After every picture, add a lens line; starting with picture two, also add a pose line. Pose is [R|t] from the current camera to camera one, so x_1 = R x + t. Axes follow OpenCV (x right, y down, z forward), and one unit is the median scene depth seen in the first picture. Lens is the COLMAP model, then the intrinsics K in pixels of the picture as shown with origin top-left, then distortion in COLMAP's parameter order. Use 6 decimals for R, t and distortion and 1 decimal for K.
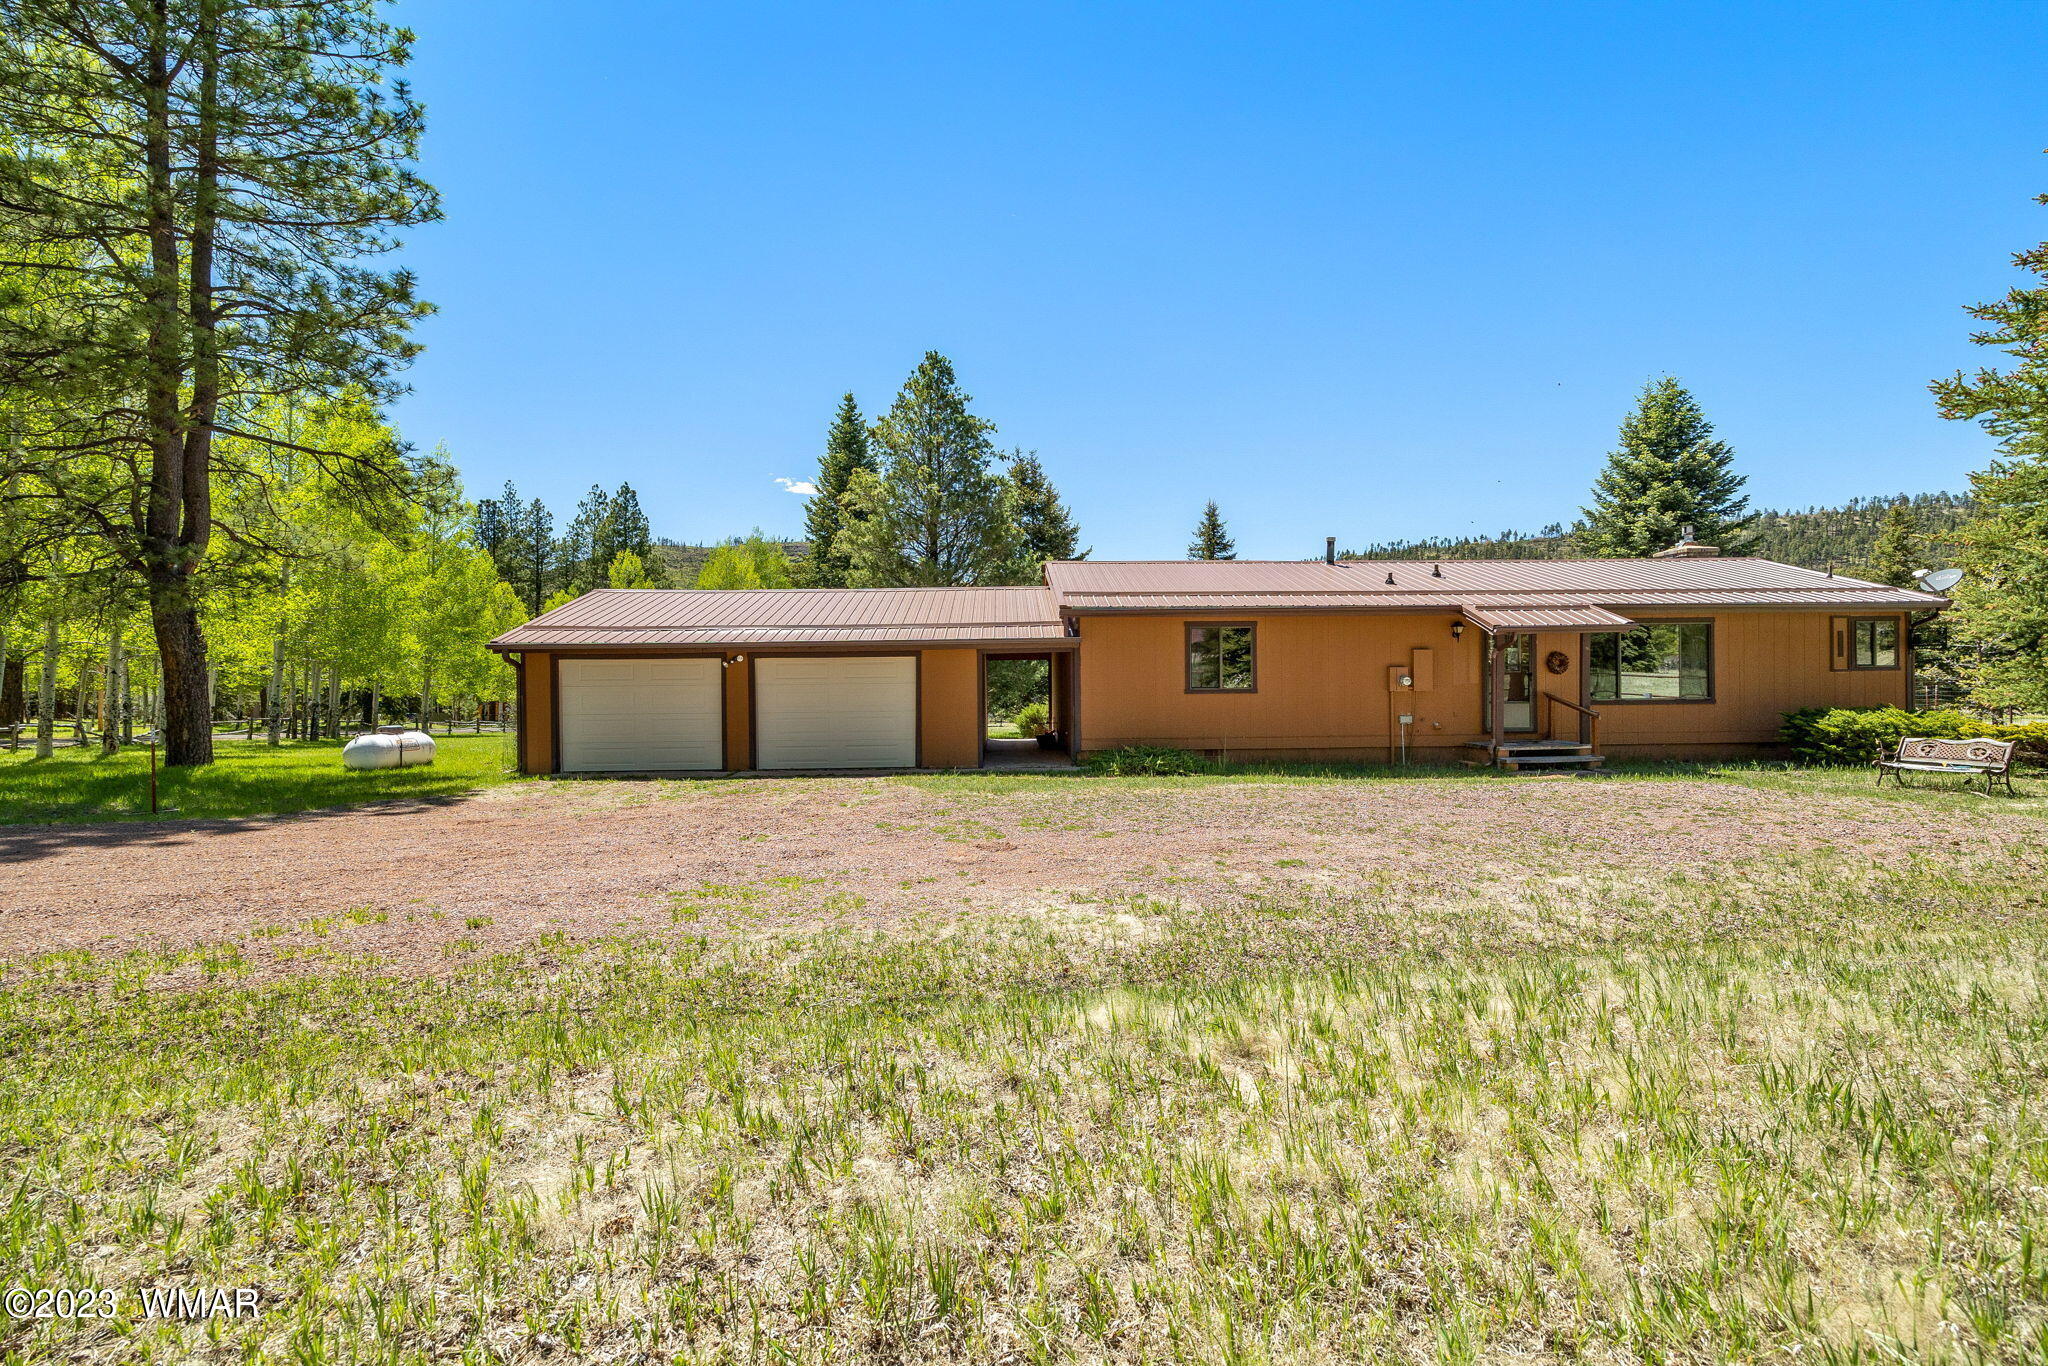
lens RADIAL K [[842.4, 0, 1024.0], [0, 842.4, 683.0], [0, 0, 1]] dist [0.000233, 0.000105]
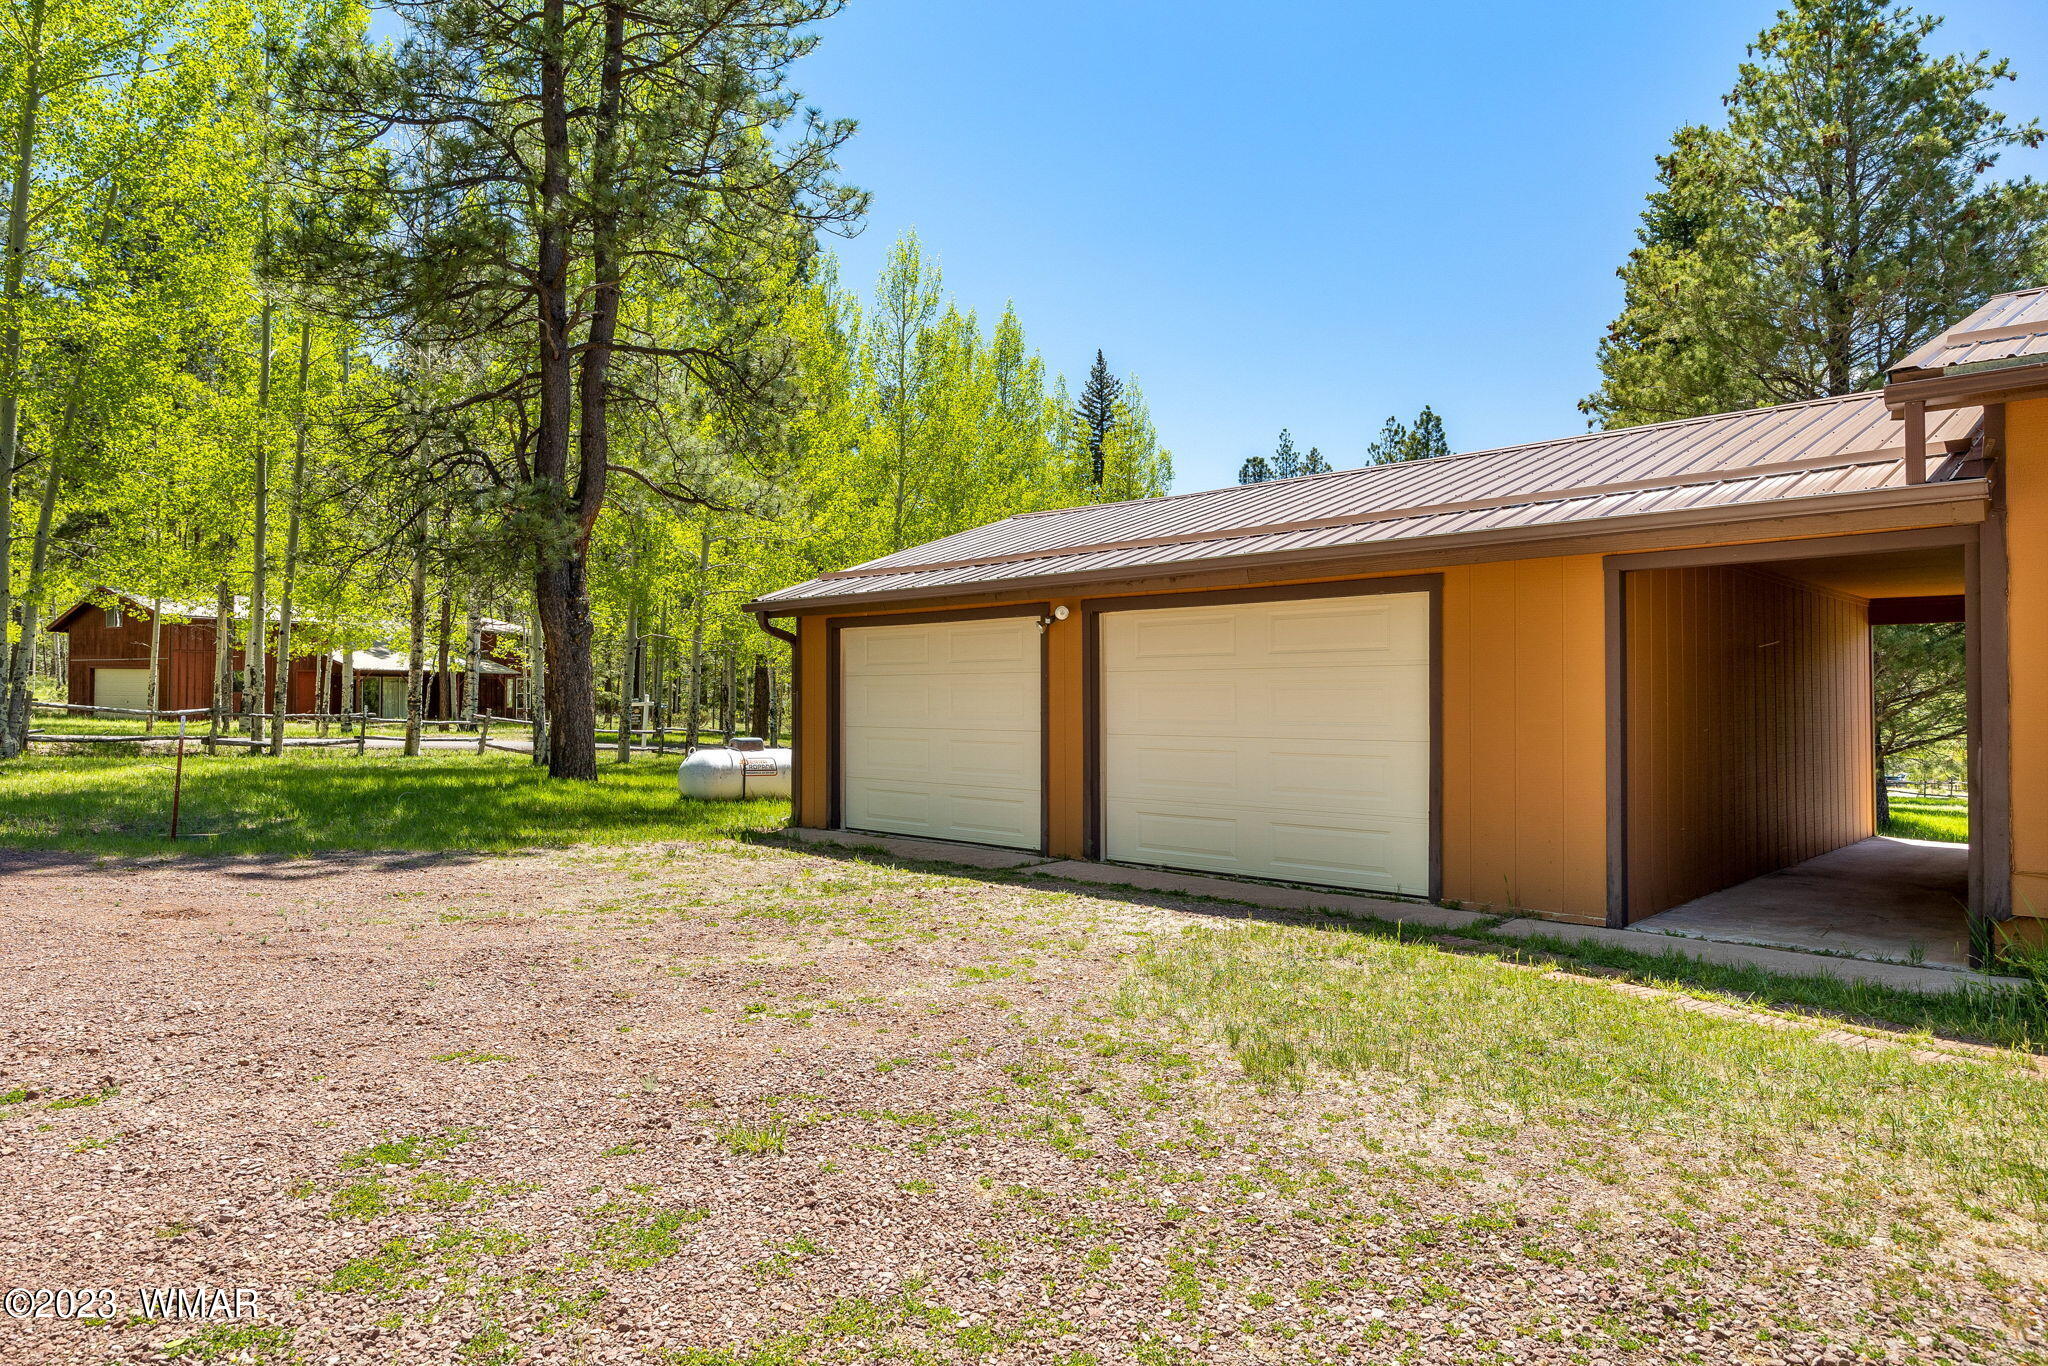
lens RADIAL K [[1241.5, 0, 1024.0], [0, 1241.5, 683.0], [0, 0, 1]] dist [-0.003310, 0.000088]
pose [[0.694583, 0.001768, -0.719410, 0.129690], [-0.016080, 0.999785, -0.013069, 0.016934], [0.719233, 0.020645, 0.694462, 0.487875]]
